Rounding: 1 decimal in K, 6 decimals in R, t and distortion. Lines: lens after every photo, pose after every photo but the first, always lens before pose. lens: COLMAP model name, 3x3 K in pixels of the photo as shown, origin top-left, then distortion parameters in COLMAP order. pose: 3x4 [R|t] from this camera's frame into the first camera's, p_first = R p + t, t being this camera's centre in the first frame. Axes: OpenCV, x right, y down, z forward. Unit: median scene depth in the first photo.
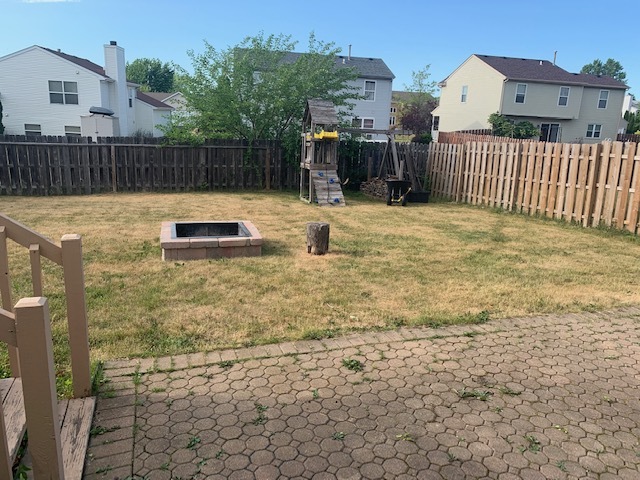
lens RADIAL K [[497.2, 0, 327.0], [0, 497.2, 240.5], [0, 0, 1]] dist [0.031151, -0.011907]
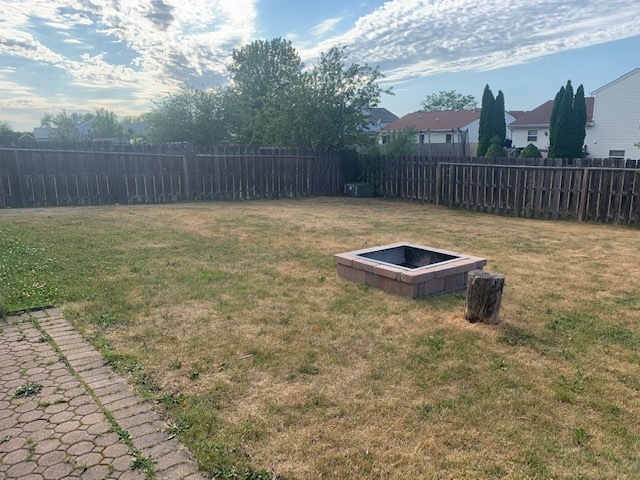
lens RADIAL K [[497.2, 0, 327.0], [0, 497.2, 240.5], [0, 0, 1]] dist [0.031151, -0.011907]
pose [[0.359763, 0.145473, -0.921633, 0.917035], [-0.199308, 0.976954, 0.076404, -0.159261], [0.911508, 0.156202, 0.380466, 1.004469]]
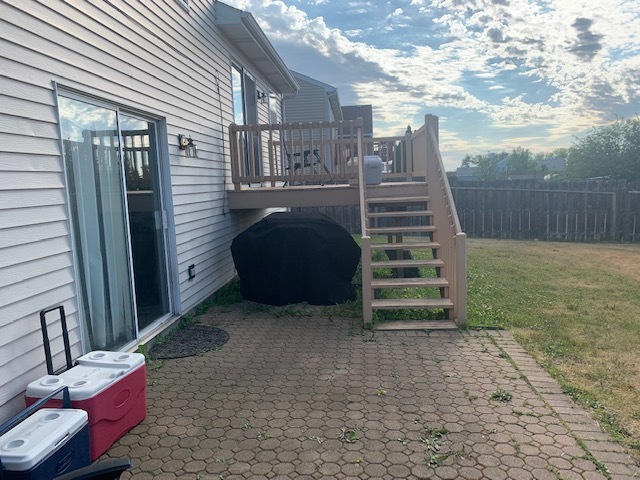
lens RADIAL K [[497.2, 0, 327.0], [0, 497.2, 240.5], [0, 0, 1]] dist [0.031151, -0.011907]
pose [[-0.387677, 0.079565, -0.918355, 1.004569], [-0.206961, 0.963320, 0.170828, -0.143245], [0.898261, 0.256290, -0.356990, 0.879590]]
